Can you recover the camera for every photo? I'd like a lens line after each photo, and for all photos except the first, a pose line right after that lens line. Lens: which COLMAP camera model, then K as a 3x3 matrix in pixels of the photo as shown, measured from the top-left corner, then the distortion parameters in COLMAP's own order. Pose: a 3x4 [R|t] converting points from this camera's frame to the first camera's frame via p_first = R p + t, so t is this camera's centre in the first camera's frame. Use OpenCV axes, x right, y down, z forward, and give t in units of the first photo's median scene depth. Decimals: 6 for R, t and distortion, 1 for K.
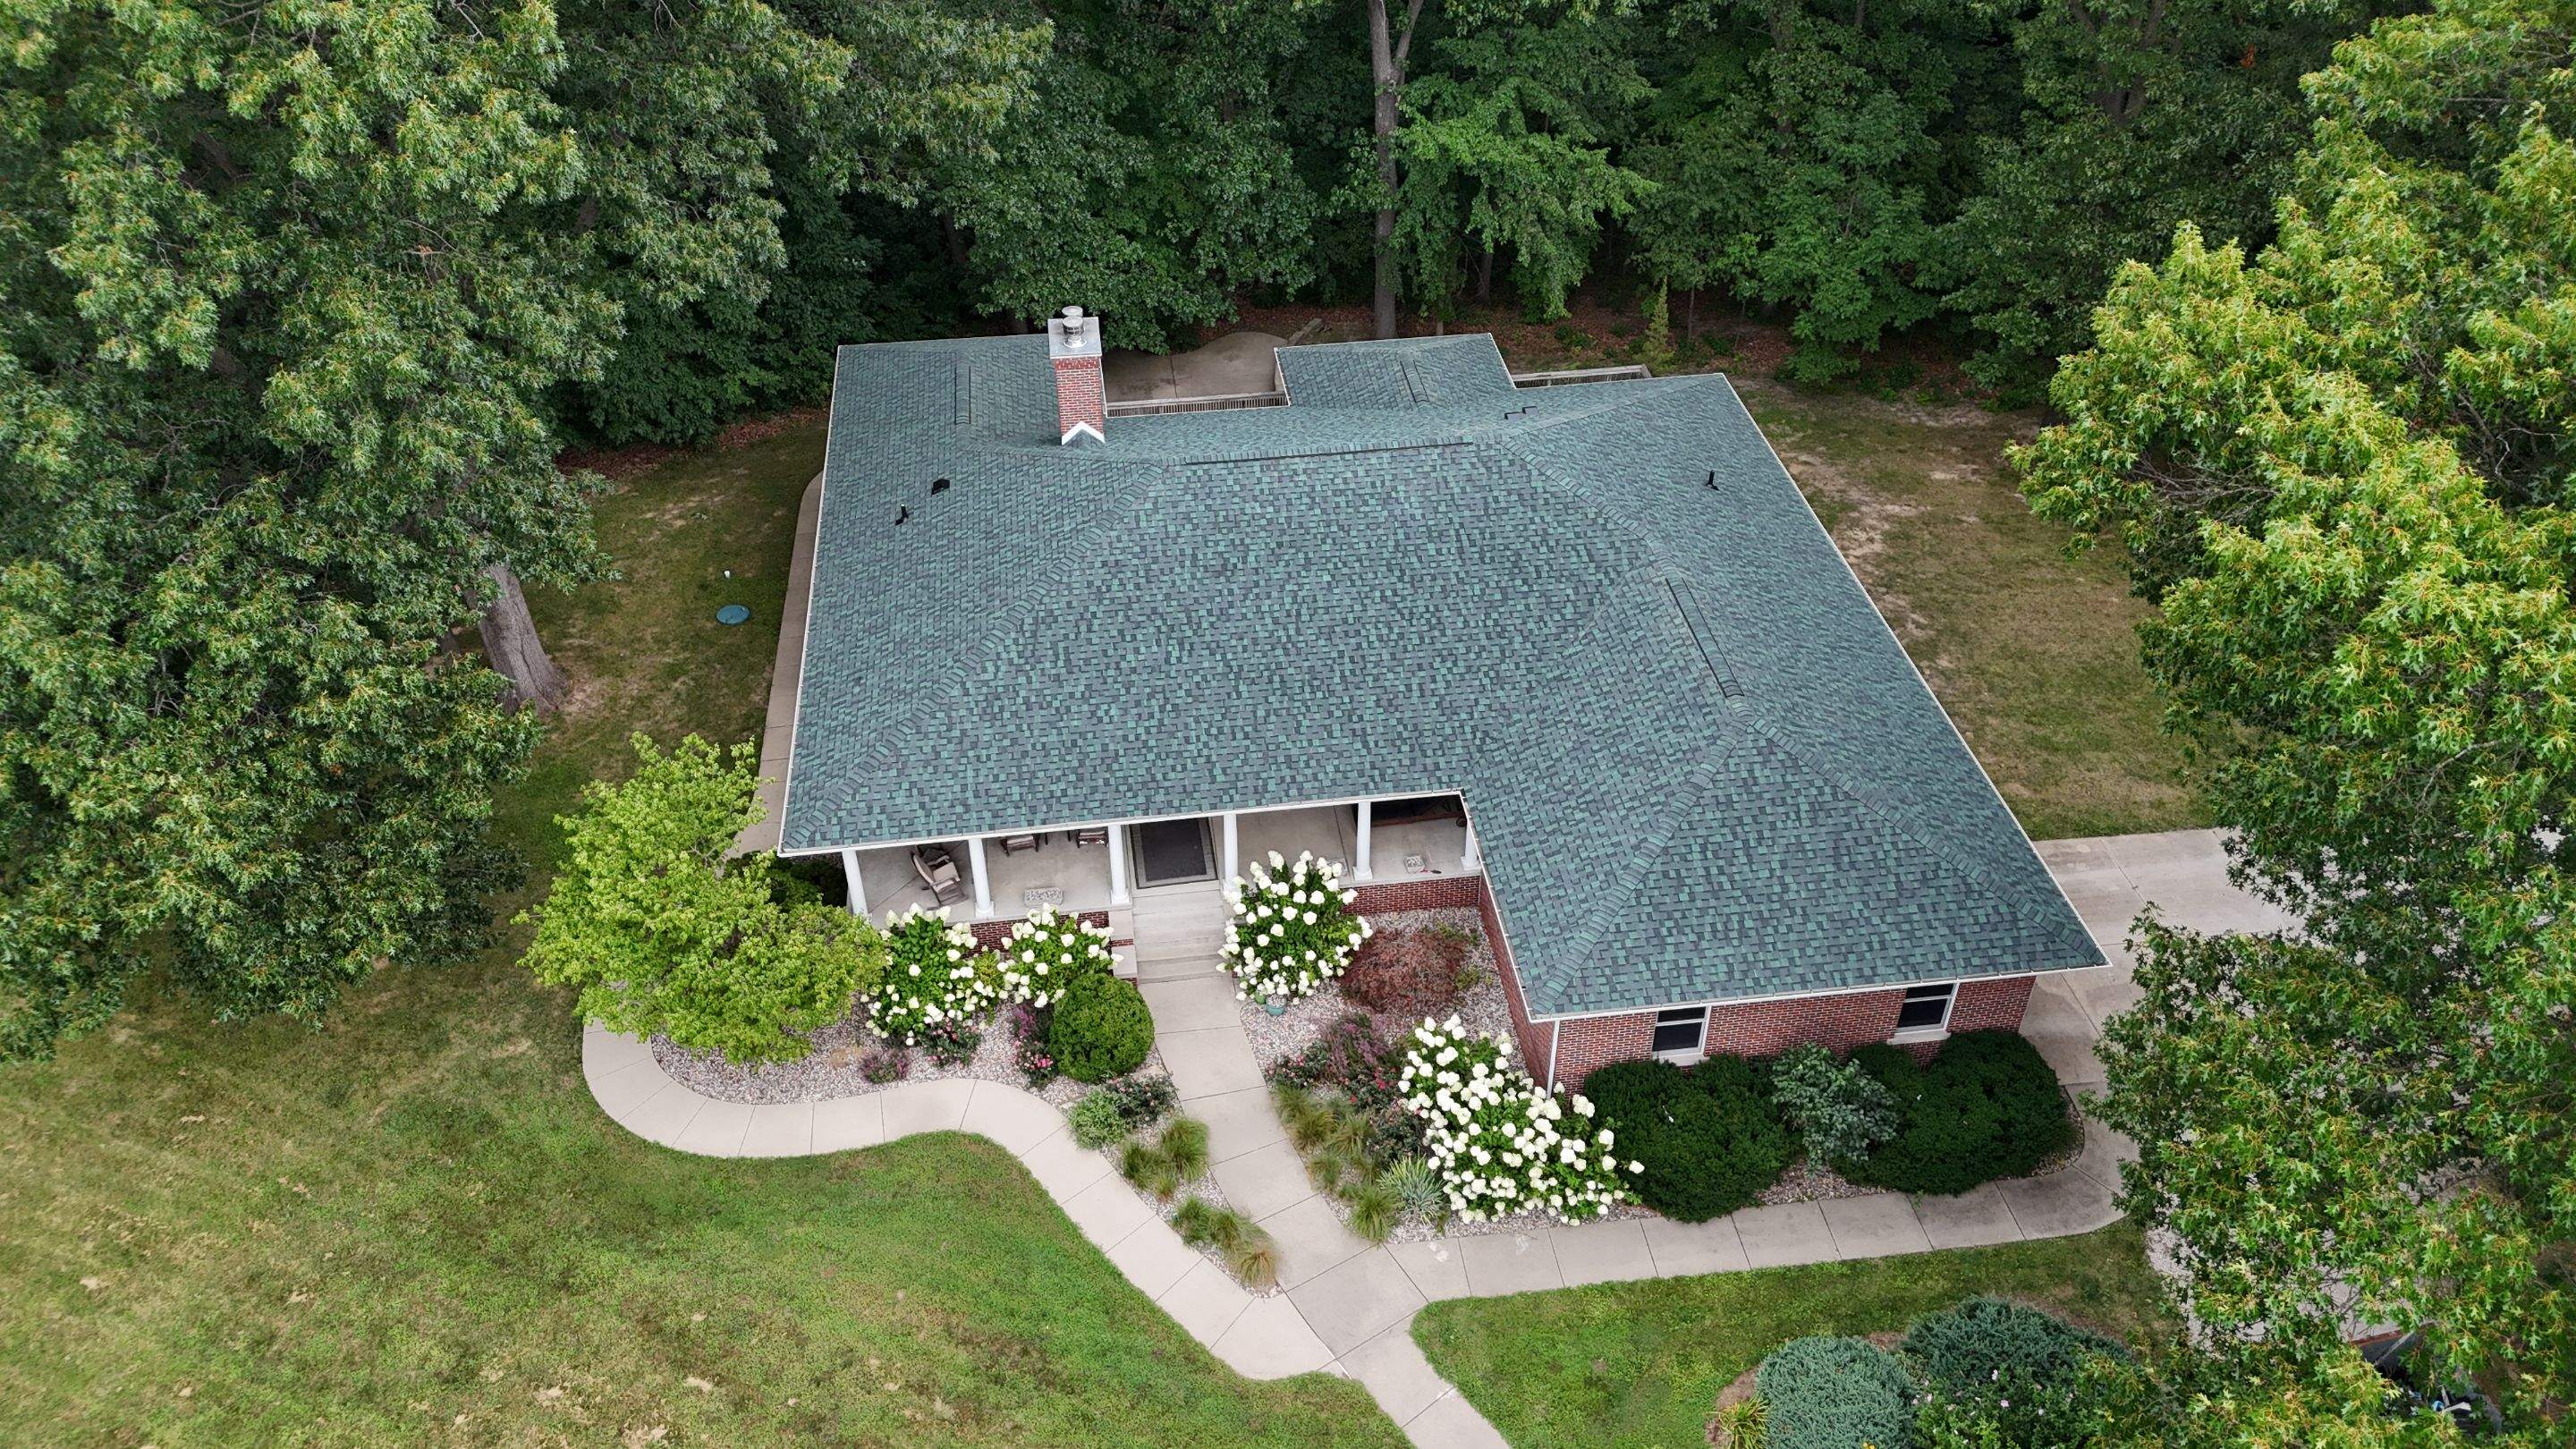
lens RADIAL K [[1888.9, 0, 1292.1], [0, 1888.9, 721.9], [0, 0, 1]] dist [0.108520, -0.137944]
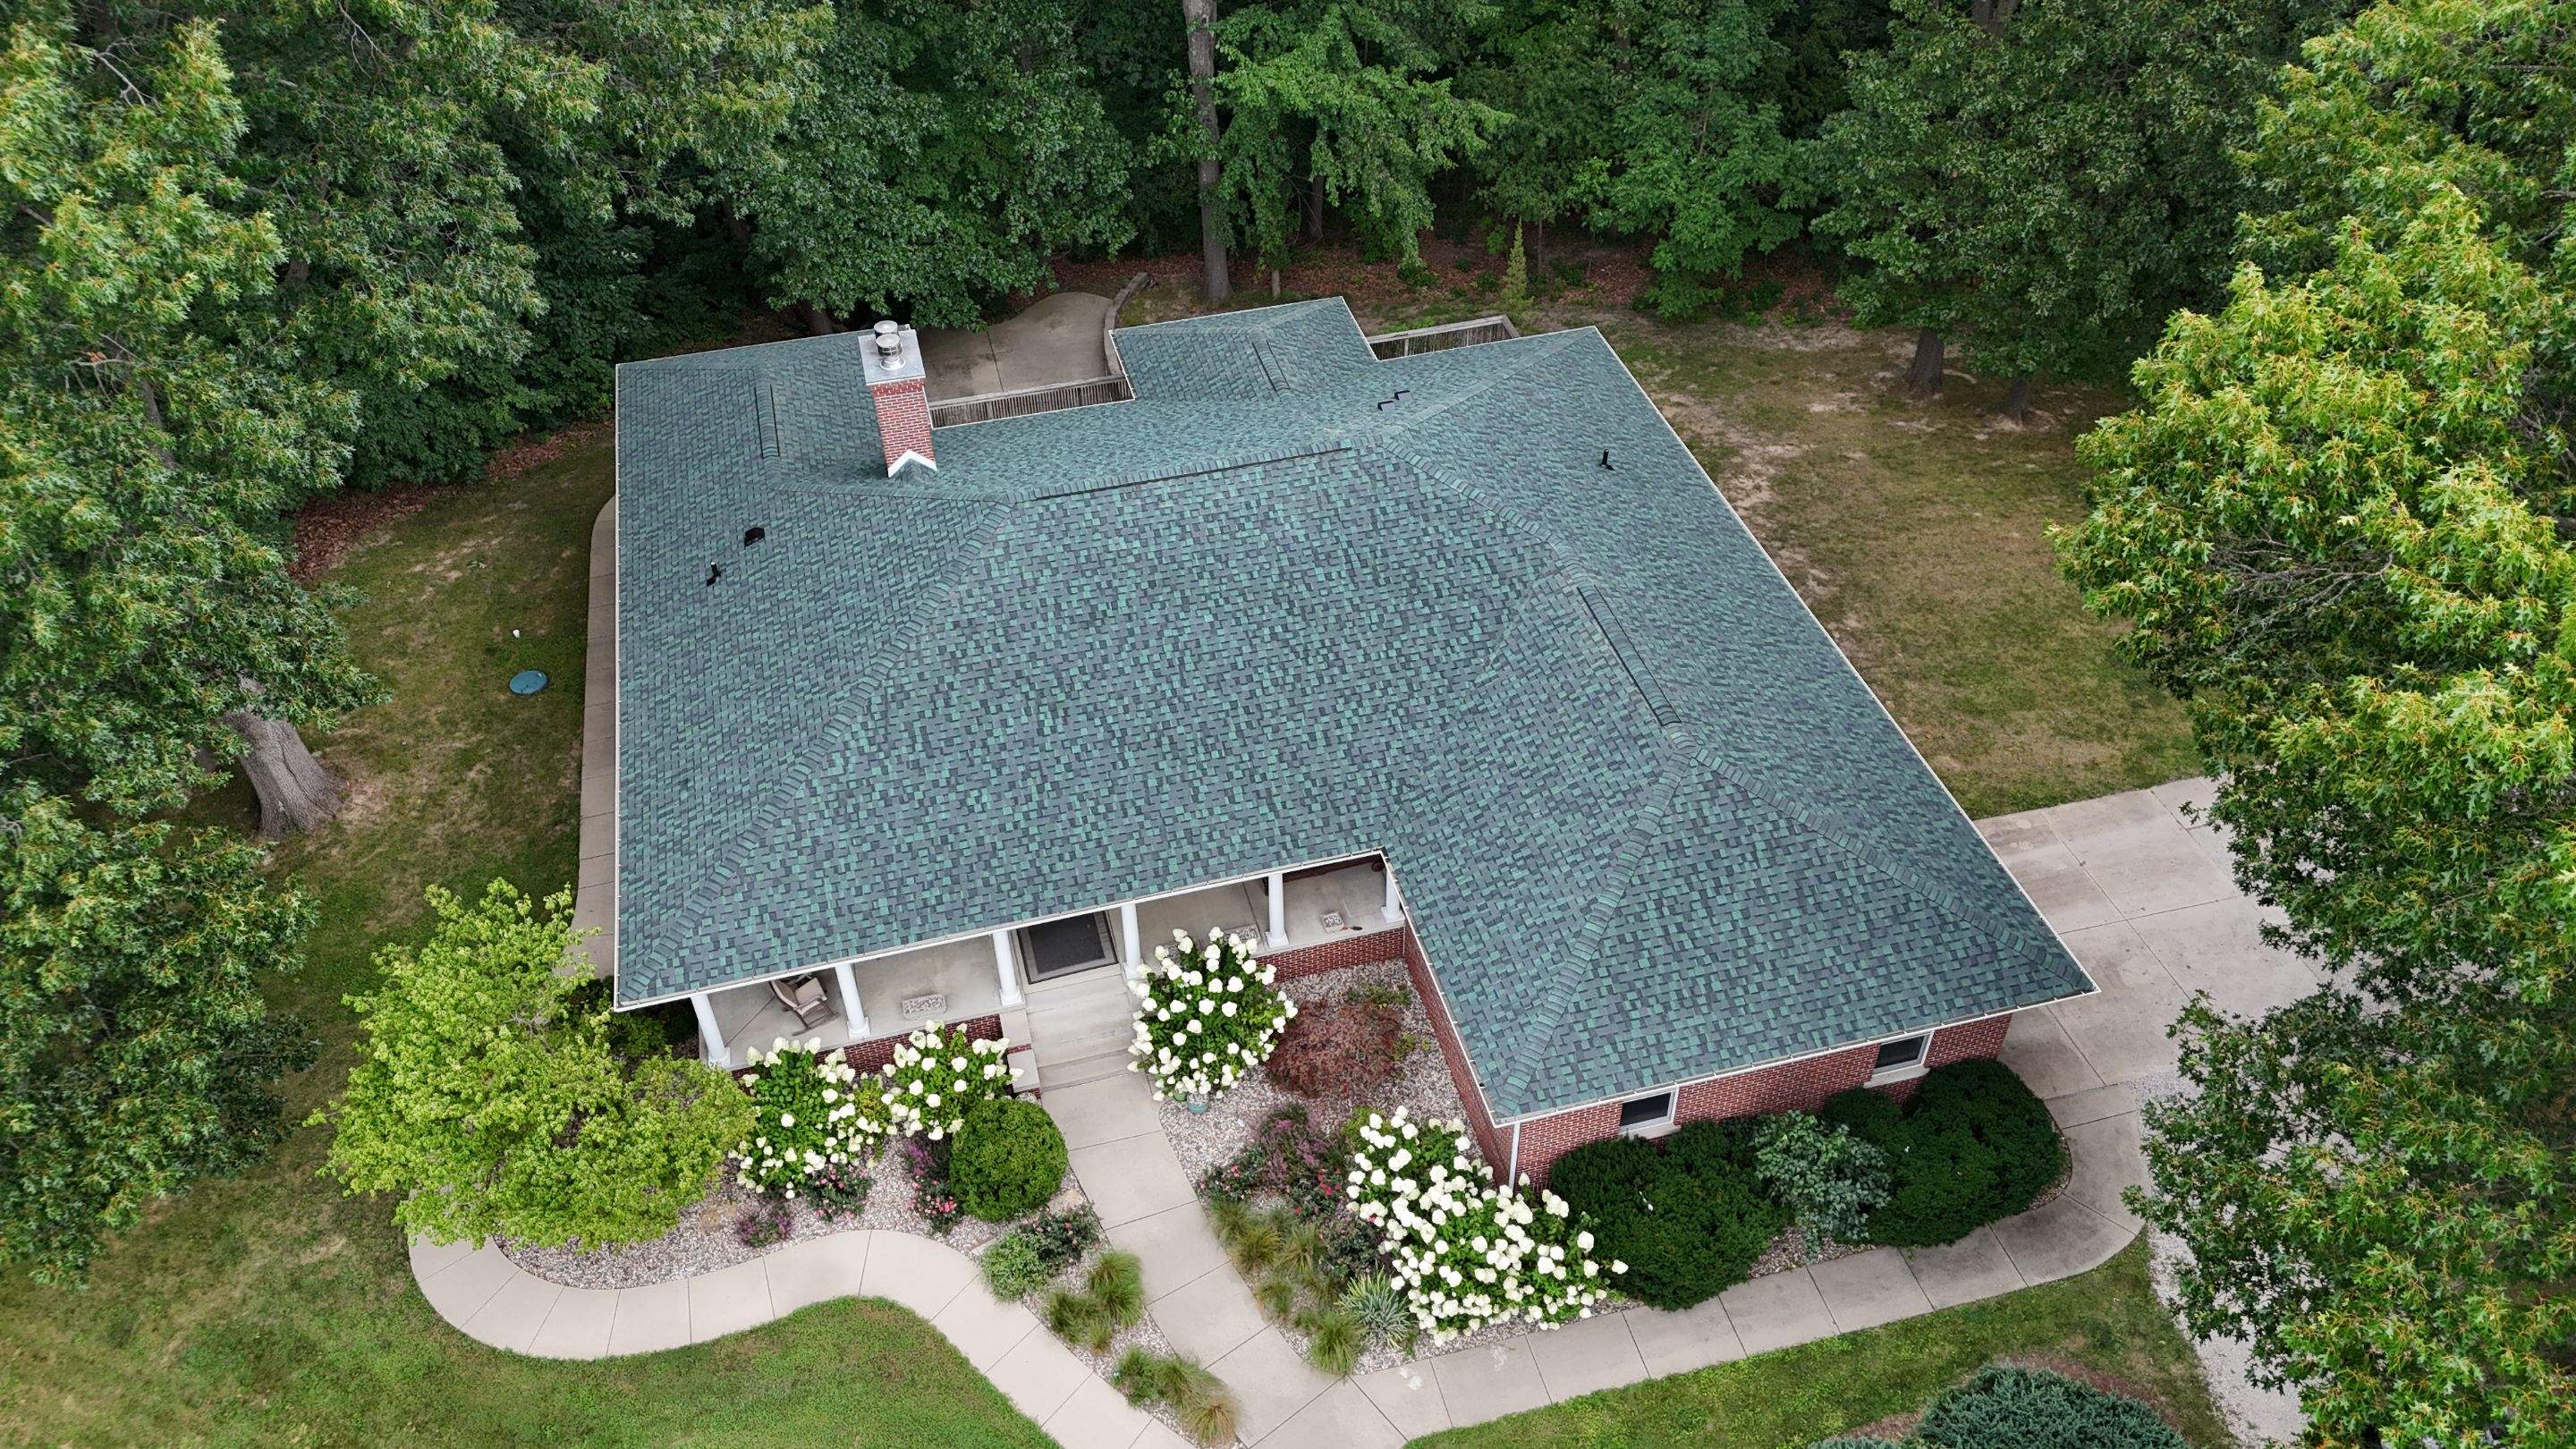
lens RADIAL K [[1892.2, 0, 1293.6], [0, 1892.2, 718.1], [0, 0, 1]] dist [0.093275, -0.103455]
pose [[0.991819, -0.093080, 0.087354, -0.026159], [0.087725, 0.994134, 0.063264, -0.088600], [-0.092730, -0.055083, 0.994166, 0.108534]]
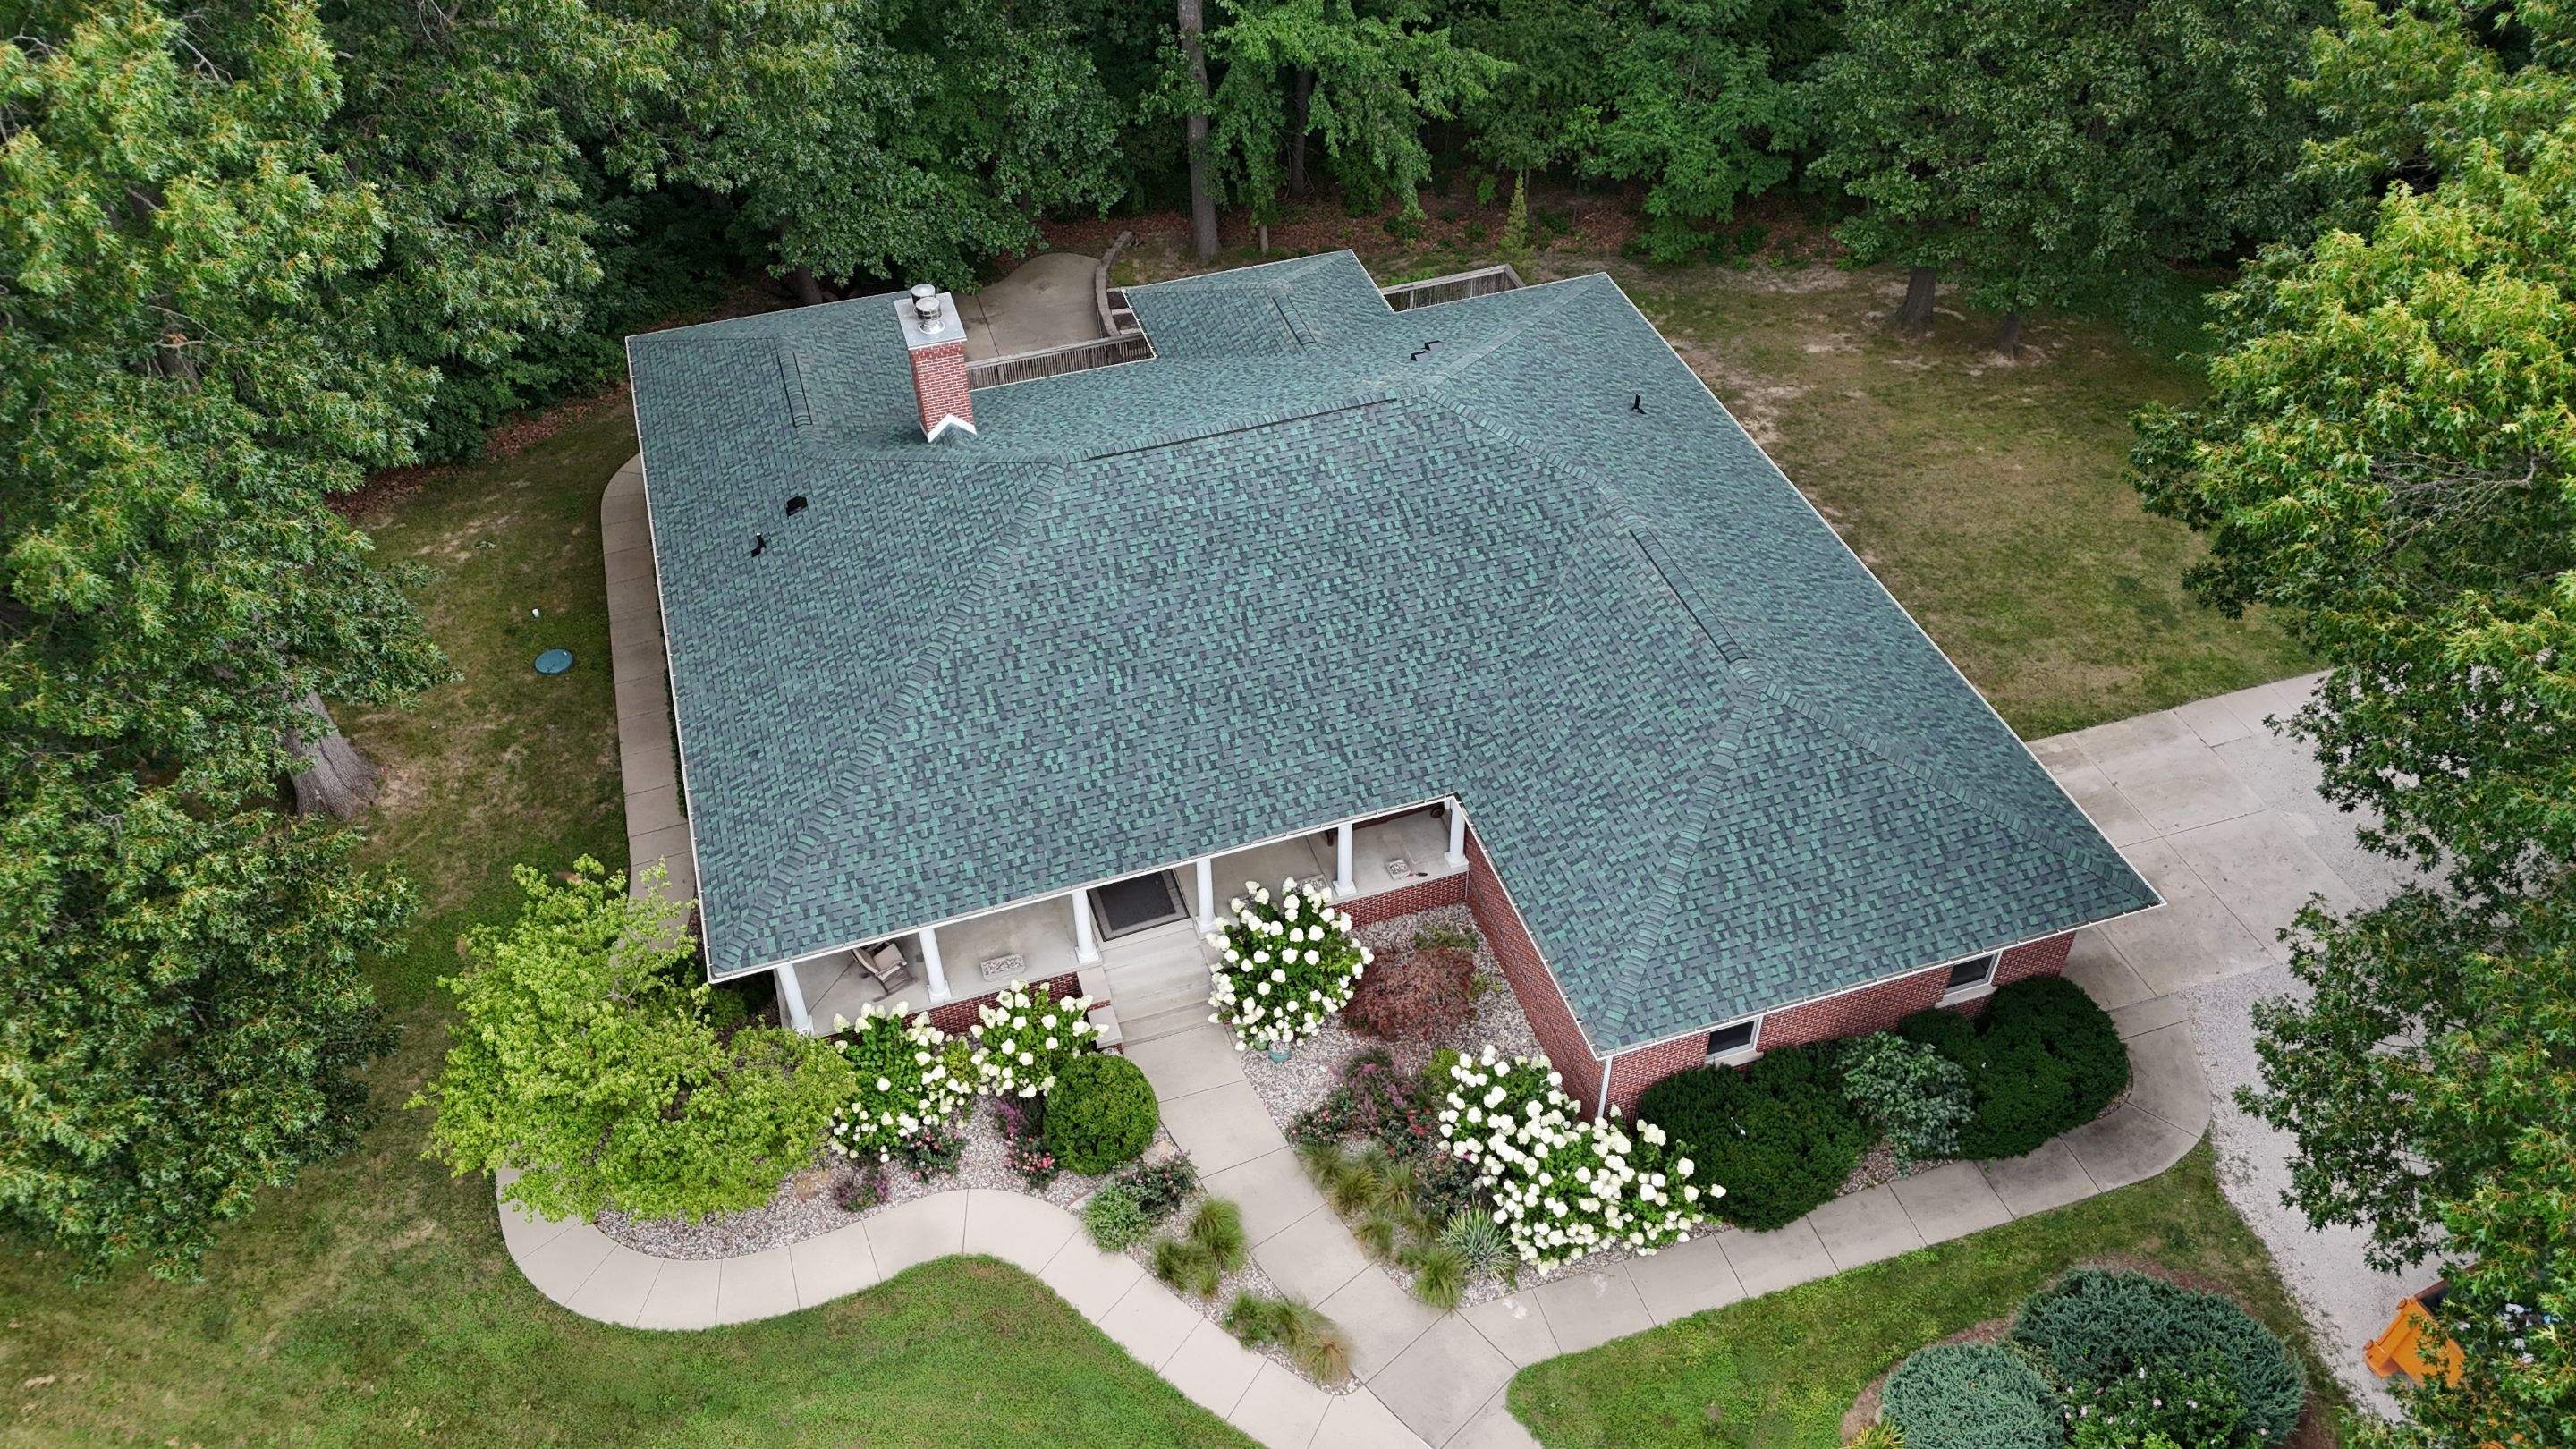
lens RADIAL K [[1892.2, 0, 1293.6], [0, 1892.2, 718.1], [0, 0, 1]] dist [0.093275, -0.103455]
pose [[0.983206, -0.130076, 0.128006, -0.101492], [0.119395, 0.988950, 0.087874, -0.091856], [-0.138022, -0.071115, 0.987873, 0.108476]]
